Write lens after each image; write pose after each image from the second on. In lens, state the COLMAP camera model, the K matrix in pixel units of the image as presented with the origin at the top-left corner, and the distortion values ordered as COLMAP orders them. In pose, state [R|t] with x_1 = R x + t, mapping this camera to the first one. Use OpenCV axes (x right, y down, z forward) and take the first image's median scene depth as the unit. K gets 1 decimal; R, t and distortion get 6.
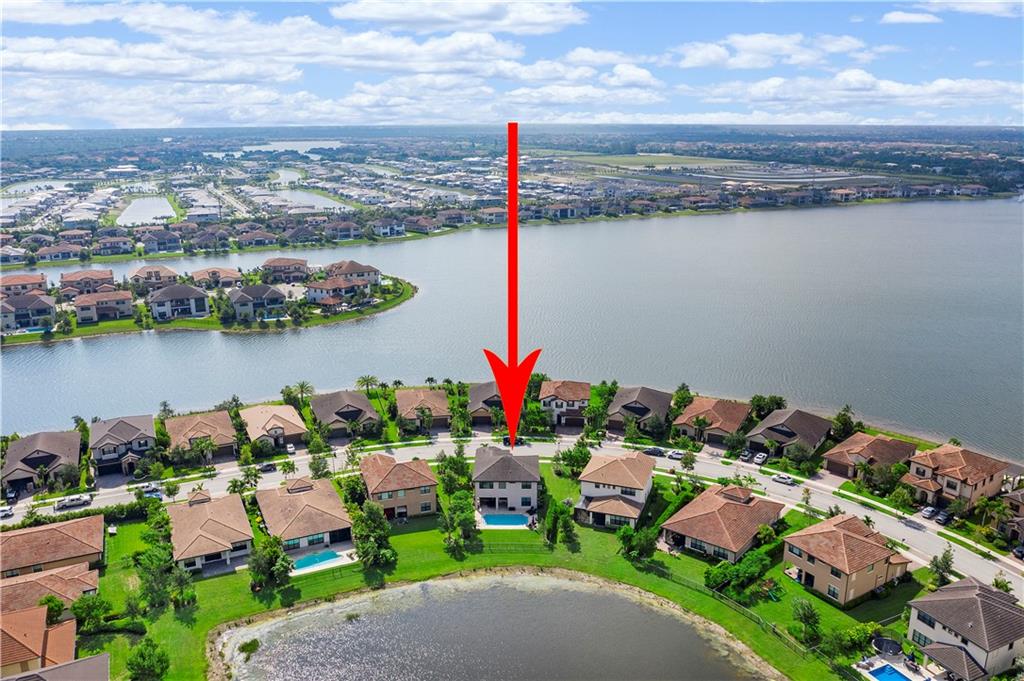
lens RADIAL K [[819.9, 0, 512.0], [0, 819.9, 340.5], [0, 0, 1]] dist [-0.019870, -0.000251]
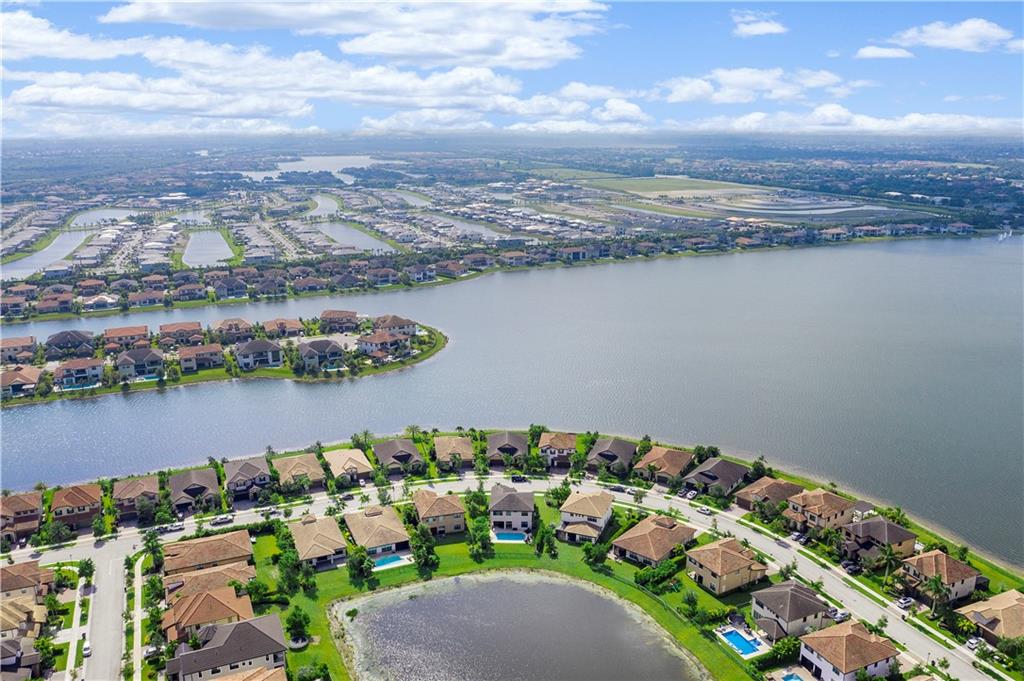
lens RADIAL K [[819.9, 0, 512.0], [0, 819.9, 340.5], [0, 0, 1]] dist [-0.019870, -0.000251]
pose [[0.999534, 0.008954, -0.029175, 0.030297], [-0.009090, 0.999948, -0.004541, -0.113114], [0.029133, 0.004805, 0.999564, -0.425148]]
